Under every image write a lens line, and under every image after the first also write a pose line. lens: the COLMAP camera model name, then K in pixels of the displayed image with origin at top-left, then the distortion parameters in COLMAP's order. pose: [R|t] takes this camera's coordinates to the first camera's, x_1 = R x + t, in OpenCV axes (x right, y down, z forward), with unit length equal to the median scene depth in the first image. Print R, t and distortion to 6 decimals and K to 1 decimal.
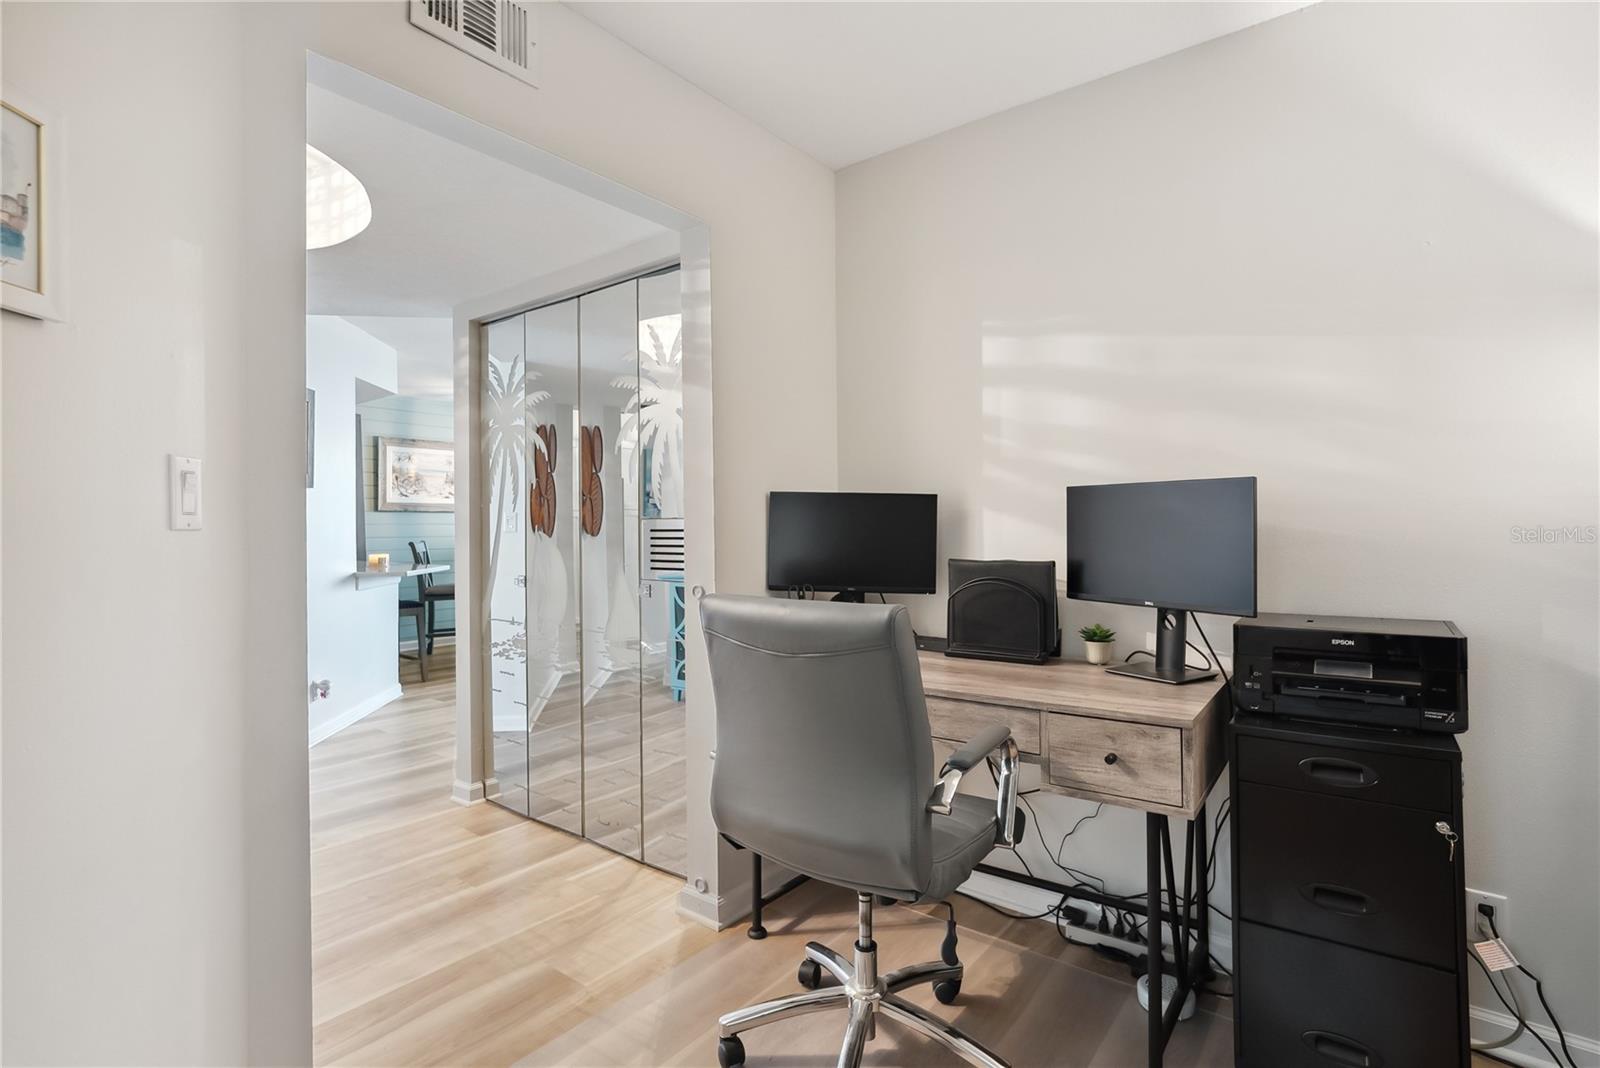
lens RADIAL K [[778.9, 0, 801.8], [0, 778.9, 535.7], [0, 0, 1]] dist [-0.017862, 0.009014]
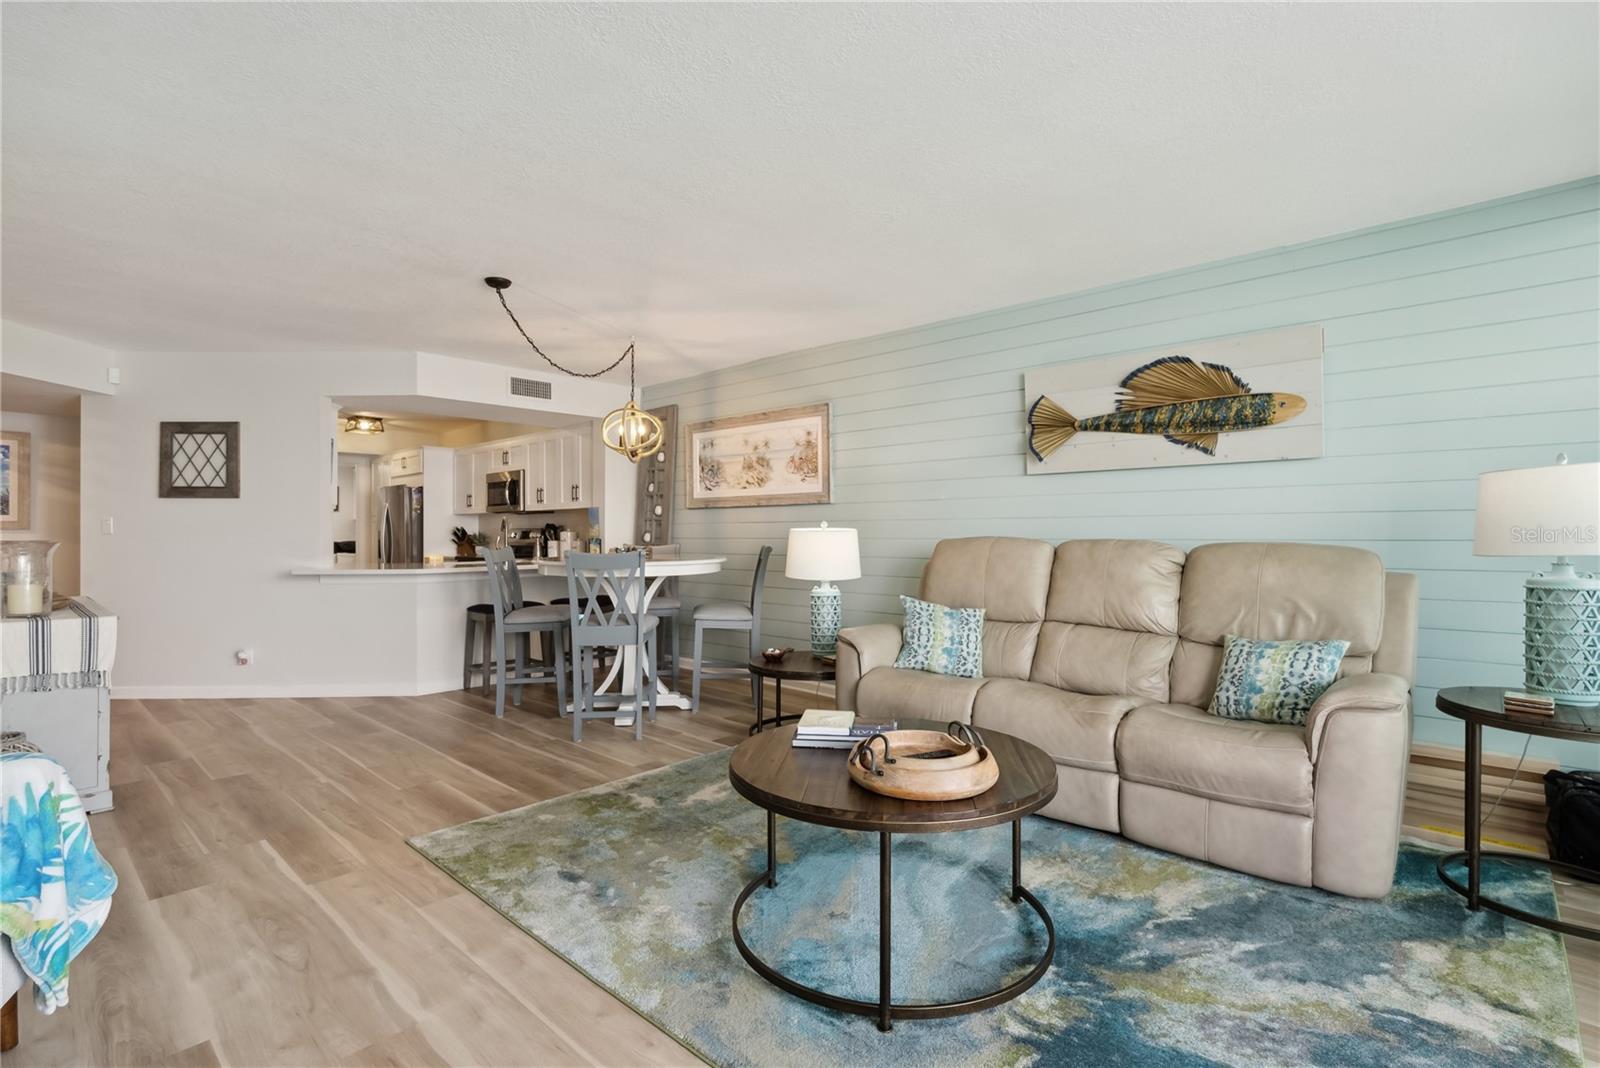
lens RADIAL K [[759.5, 0, 800.0], [0, 759.5, 534.0], [0, 0, 1]] dist [-0.014503, 0.007647]
pose [[-0.085786, 0.004838, -0.996302, 0.301341], [-0.004316, 0.999977, 0.005227, -0.008034], [0.996304, 0.004749, -0.085763, 1.173983]]
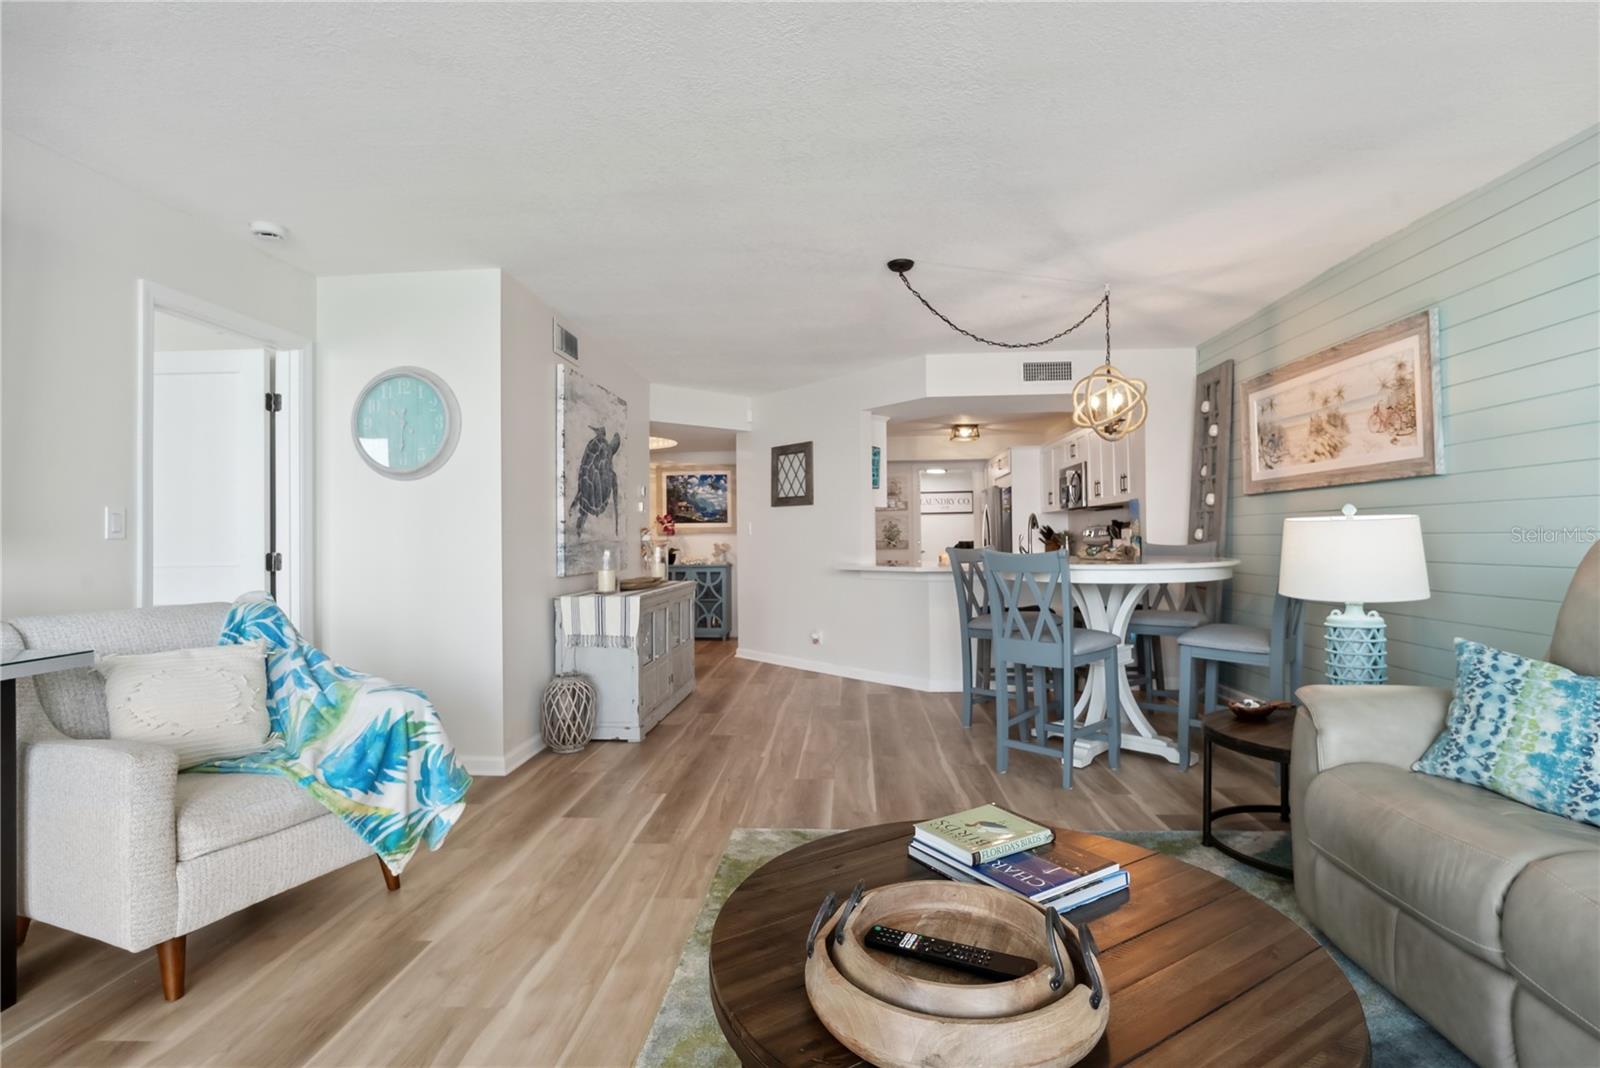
lens RADIAL K [[763.1, 0, 801.3], [0, 763.1, 528.3], [0, 0, 1]] dist [-0.018355, 0.010939]
pose [[-0.828413, 0.006208, -0.560083, 0.130293], [0.011165, 0.999923, -0.005430, -0.004581], [0.560006, -0.010752, -0.828419, 1.293753]]
